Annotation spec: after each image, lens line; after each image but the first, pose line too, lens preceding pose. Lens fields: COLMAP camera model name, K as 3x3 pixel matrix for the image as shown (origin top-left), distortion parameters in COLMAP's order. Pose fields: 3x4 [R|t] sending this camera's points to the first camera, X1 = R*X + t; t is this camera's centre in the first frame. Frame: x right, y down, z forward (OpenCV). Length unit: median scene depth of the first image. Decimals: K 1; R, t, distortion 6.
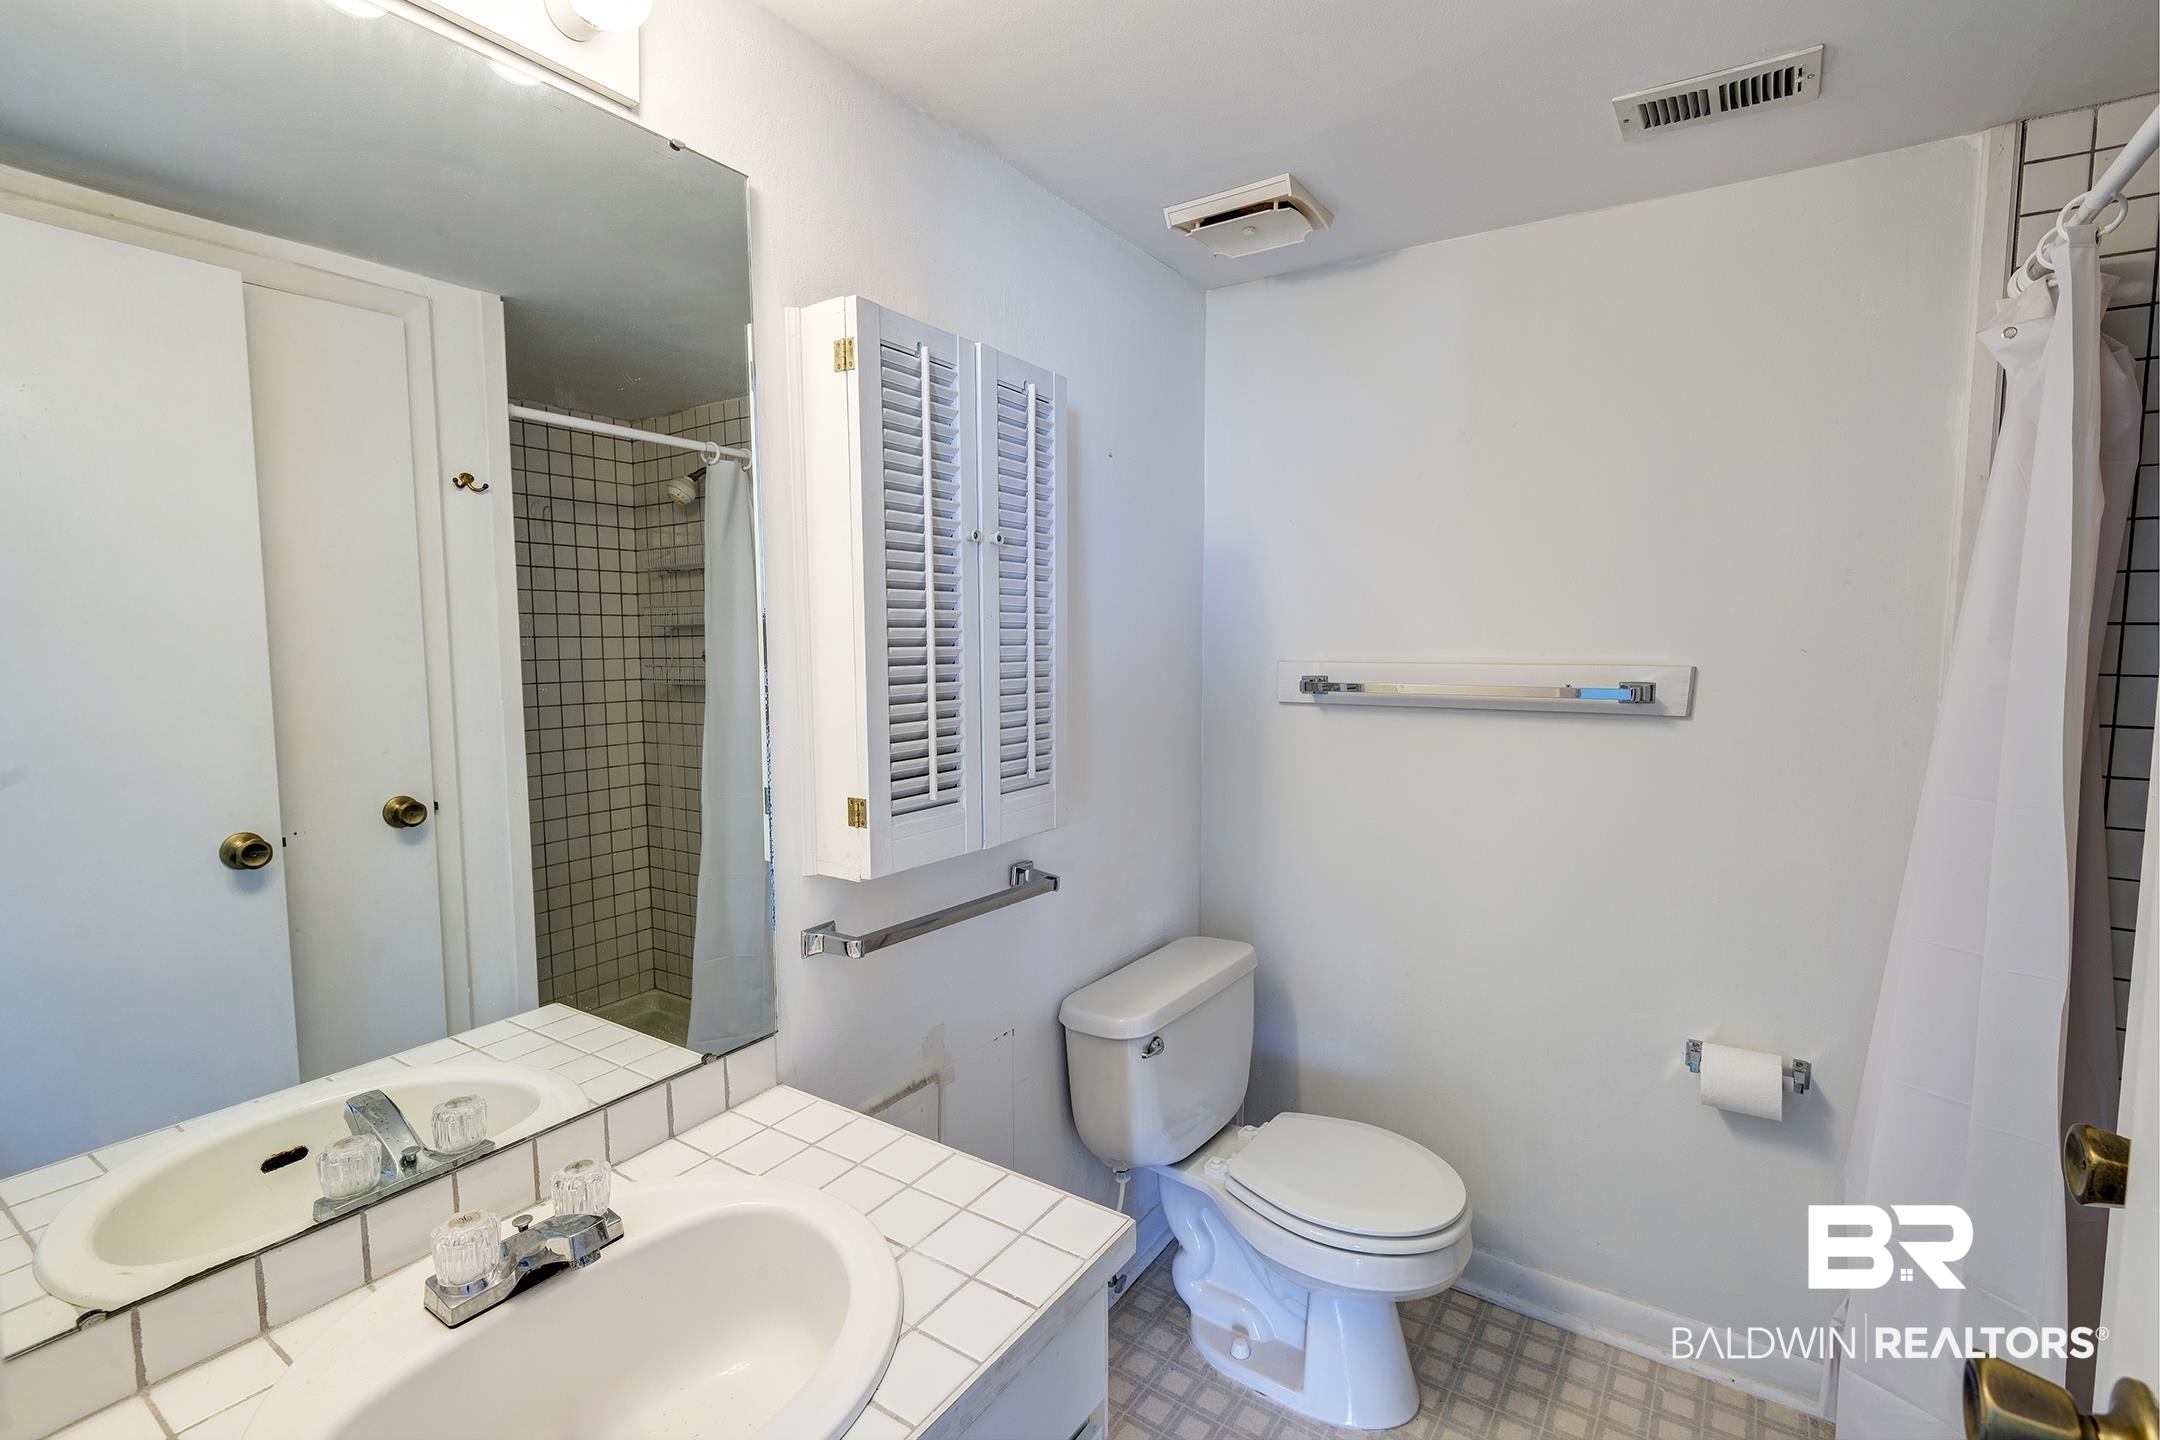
lens RADIAL K [[973.8, 0, 1080.0], [0, 973.8, 720.0], [0, 0, 1]] dist [0.043800, -0.028575]
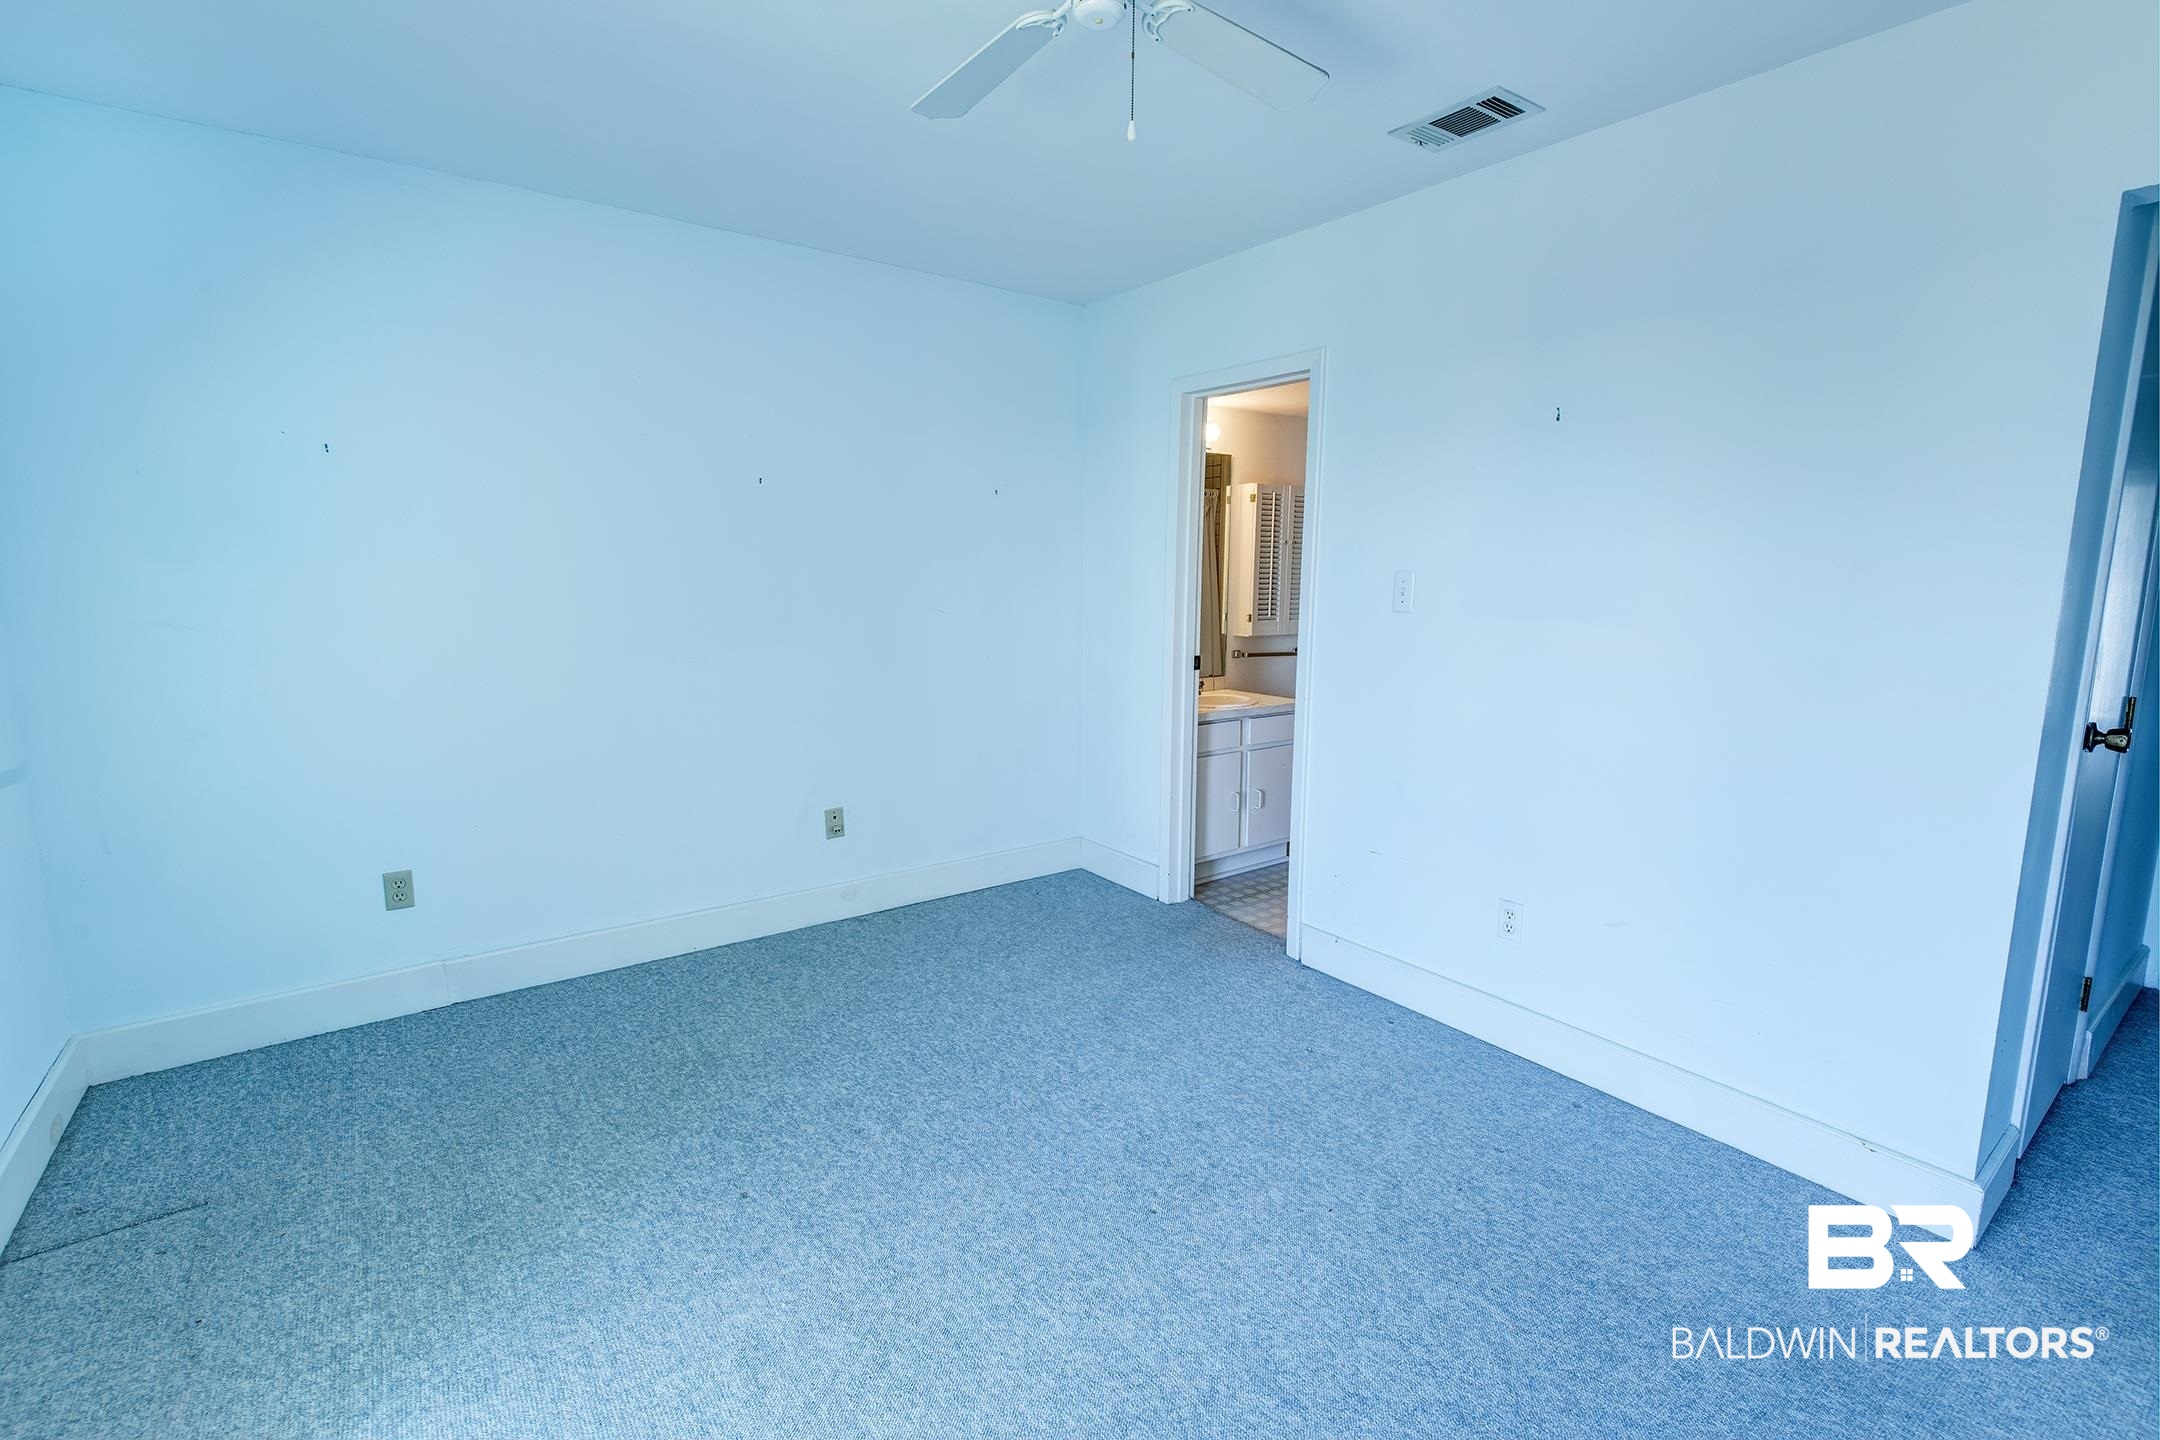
lens RADIAL K [[973.8, 0, 1080.0], [0, 973.8, 720.0], [0, 0, 1]] dist [0.043800, -0.028575]
pose [[0.950531, 0.058648, -0.305043, 0.320399], [-0.040719, 0.997066, 0.064815, 0.263428], [0.307949, -0.049187, 0.950130, -2.771607]]
